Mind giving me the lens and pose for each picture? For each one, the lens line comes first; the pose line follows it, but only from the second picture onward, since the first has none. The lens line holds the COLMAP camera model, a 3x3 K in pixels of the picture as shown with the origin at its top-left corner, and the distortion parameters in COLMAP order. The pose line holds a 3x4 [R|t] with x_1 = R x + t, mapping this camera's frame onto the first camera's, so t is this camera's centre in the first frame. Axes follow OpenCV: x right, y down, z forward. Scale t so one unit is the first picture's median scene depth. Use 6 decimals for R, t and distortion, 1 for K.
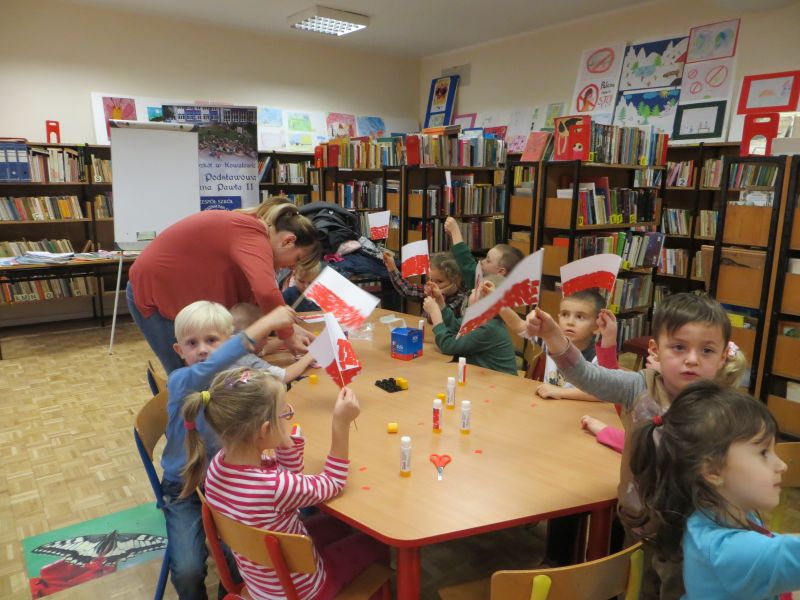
lens RADIAL K [[602.8, 0, 401.6], [0, 602.8, 295.8], [0, 0, 1]] dist [-0.014381, 0.002261]
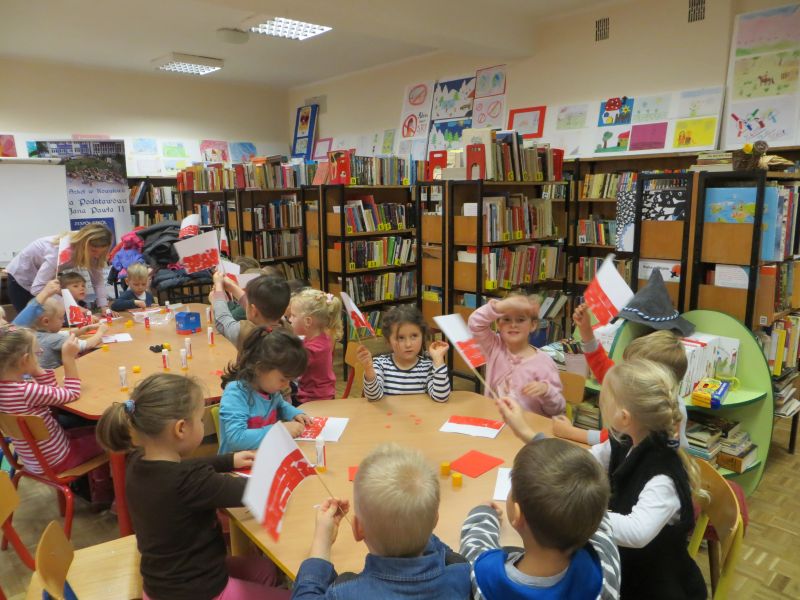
lens RADIAL K [[602.8, 0, 398.9], [0, 602.8, 297.8], [0, 0, 1]] dist [-0.014381, 0.002261]
pose [[0.994916, -0.045079, 0.090051, 0.208513], [0.046283, 0.998864, -0.011327, 0.033593], [-0.089438, 0.015438, 0.995873, -0.240832]]
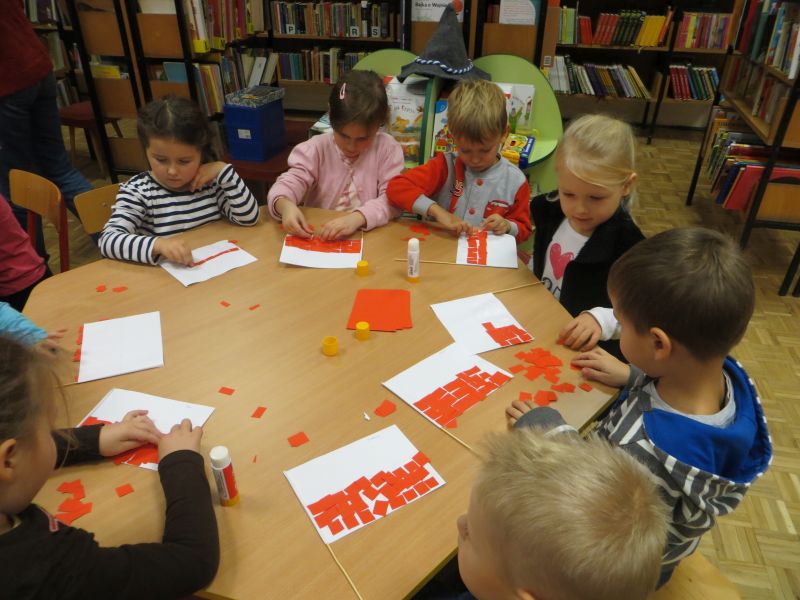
lens RADIAL K [[602.8, 0, 400.7], [0, 602.8, 301.1], [0, 0, 1]] dist [-0.014381, 0.002261]
pose [[0.747959, -0.362607, 0.555944, 0.137624], [0.128550, 0.900865, 0.414629, 0.019708], [-0.651177, -0.238659, 0.720423, -0.060024]]
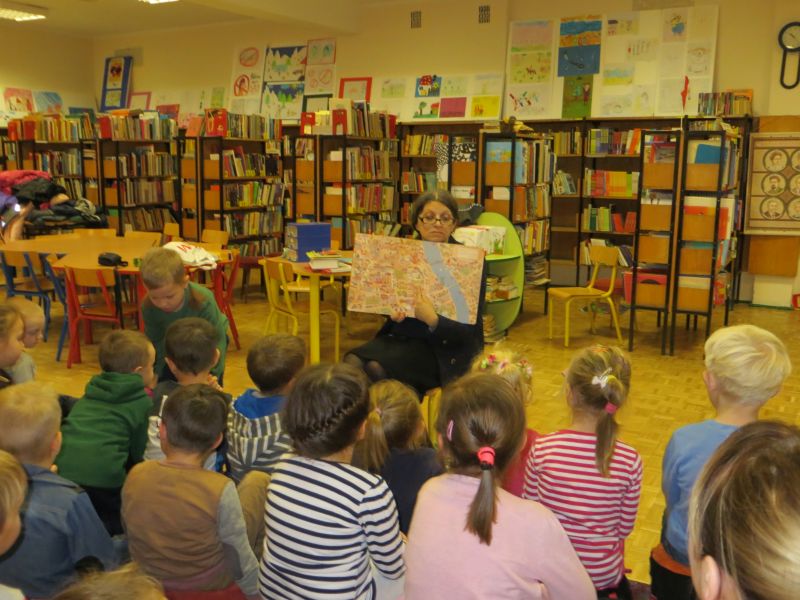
lens RADIAL K [[789.4, 0, 400.0], [0, 789.4, 299.1], [0, 0, 1]] dist [-0.029128, 0.000000]
pose [[0.913174, -0.075126, 0.400586, -0.105687], [0.079199, 0.996838, 0.006407, 0.170995], [-0.399801, 0.025875, 0.916237, -0.810553]]
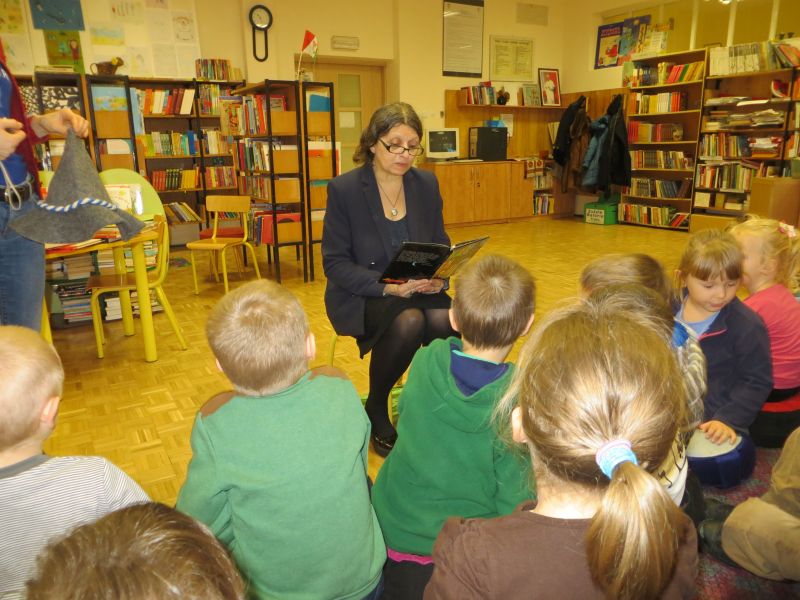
lens RADIAL K [[602.8, 0, 401.6], [0, 602.8, 302.5], [0, 0, 1]] dist [-0.014381, 0.002261]
pose [[0.112663, -0.261640, 0.958567, -0.273551], [0.204003, 0.950249, 0.235393, 0.114651], [-0.972466, 0.169030, 0.160434, -0.209584]]
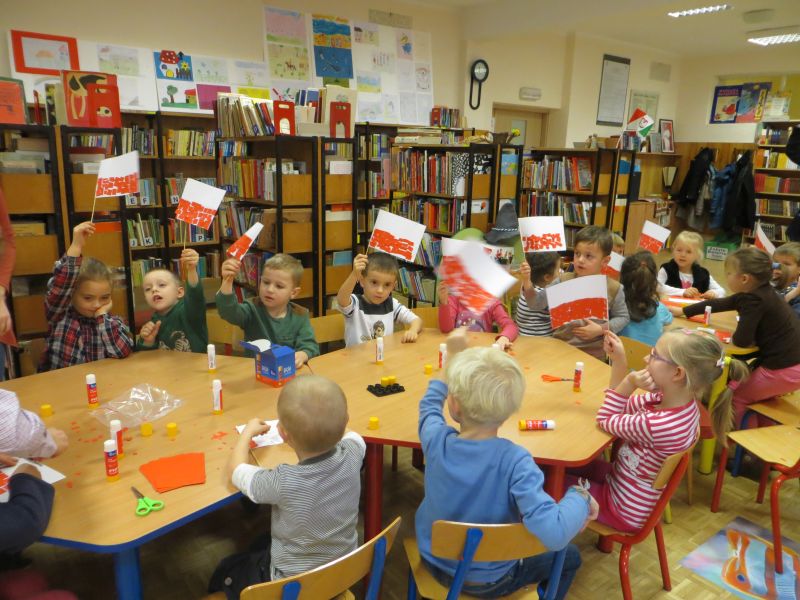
lens RADIAL K [[602.8, 0, 403.9], [0, 602.8, 299.5], [0, 0, 1]] dist [-0.014381, 0.002261]
pose [[-0.003463, -0.246746, 0.969074, -0.425879], [0.161160, 0.956274, 0.244063, -0.098480], [-0.986922, 0.157021, 0.036454, 0.440637]]
